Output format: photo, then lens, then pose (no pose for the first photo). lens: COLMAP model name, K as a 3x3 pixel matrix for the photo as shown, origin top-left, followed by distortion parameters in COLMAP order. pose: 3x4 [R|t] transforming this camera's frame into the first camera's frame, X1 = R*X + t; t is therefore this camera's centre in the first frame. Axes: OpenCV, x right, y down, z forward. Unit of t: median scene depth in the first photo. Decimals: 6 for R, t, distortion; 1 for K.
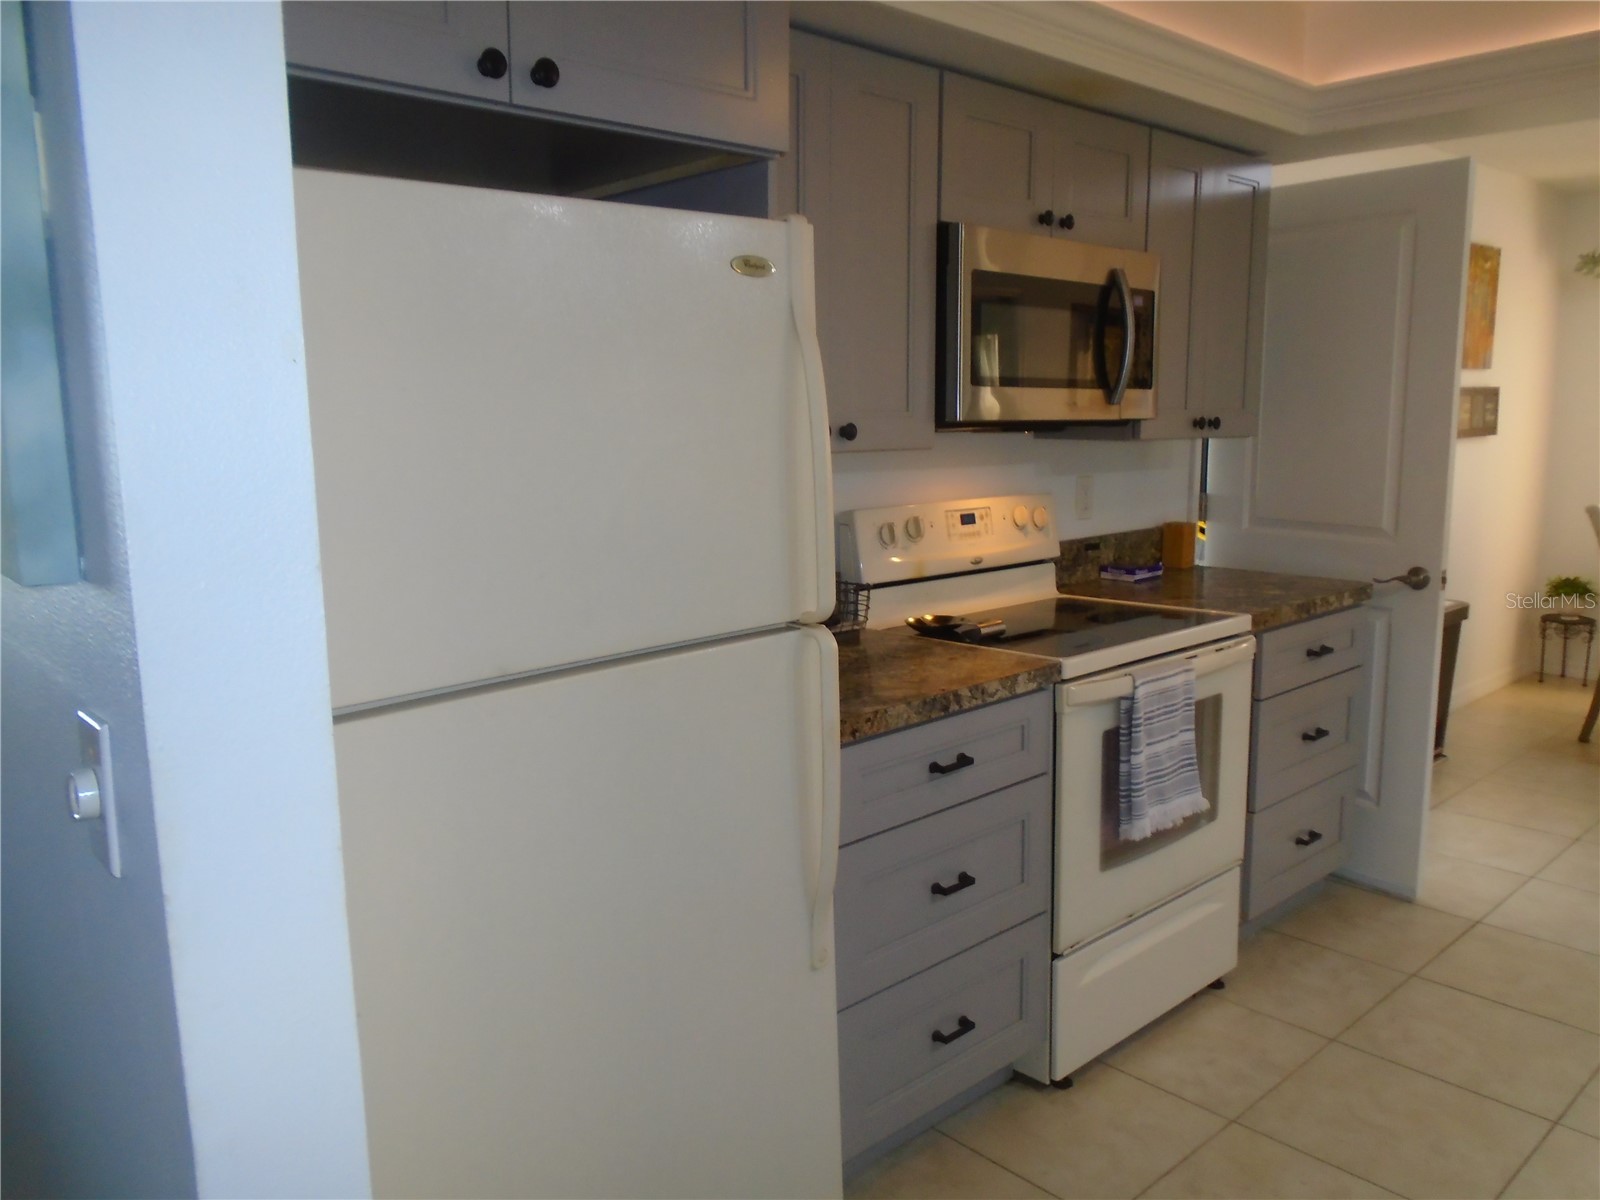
lens RADIAL K [[1217.7, 0, 808.0], [0, 1217.7, 601.6], [0, 0, 1]] dist [-0.032671, 0.013876]
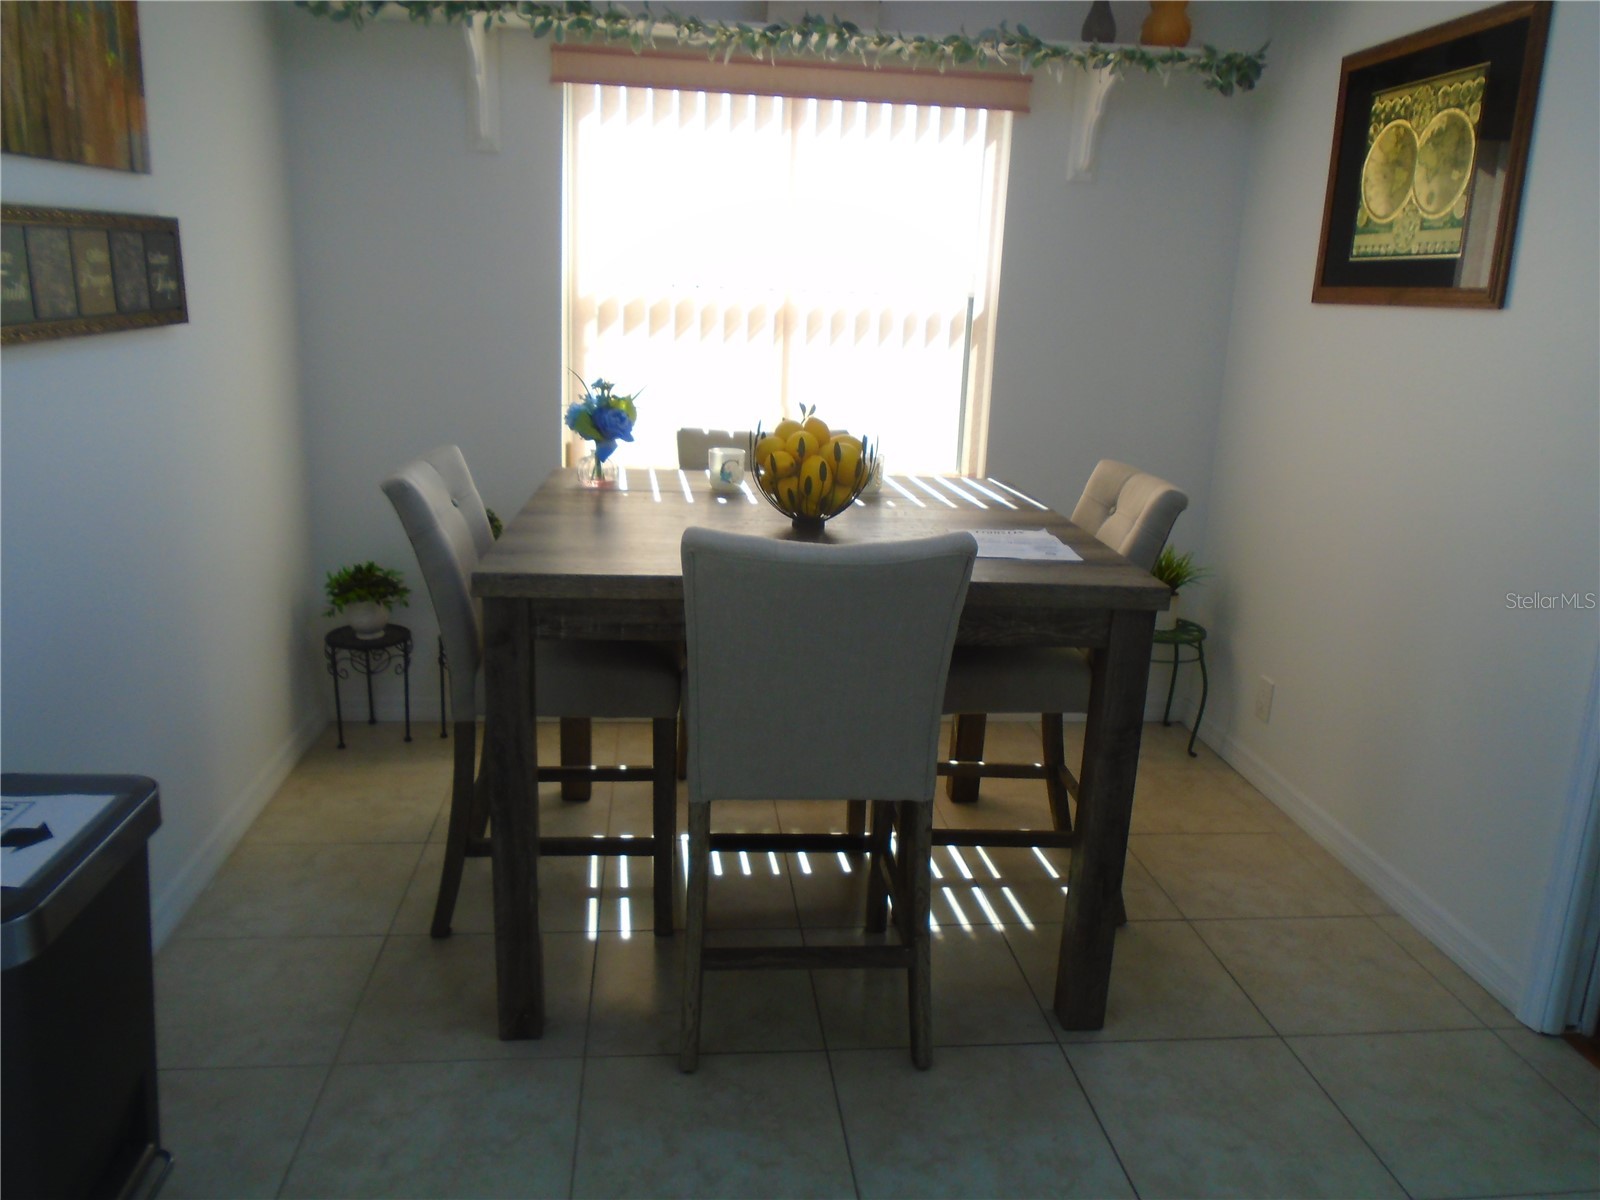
lens RADIAL K [[1217.7, 0, 808.0], [0, 1217.7, 601.6], [0, 0, 1]] dist [-0.032671, 0.013876]
pose [[0.597119, -0.171296, 0.783650, 0.296440], [0.081564, 0.984835, 0.153123, -0.075297], [-0.797995, -0.027515, 0.602035, 0.469943]]
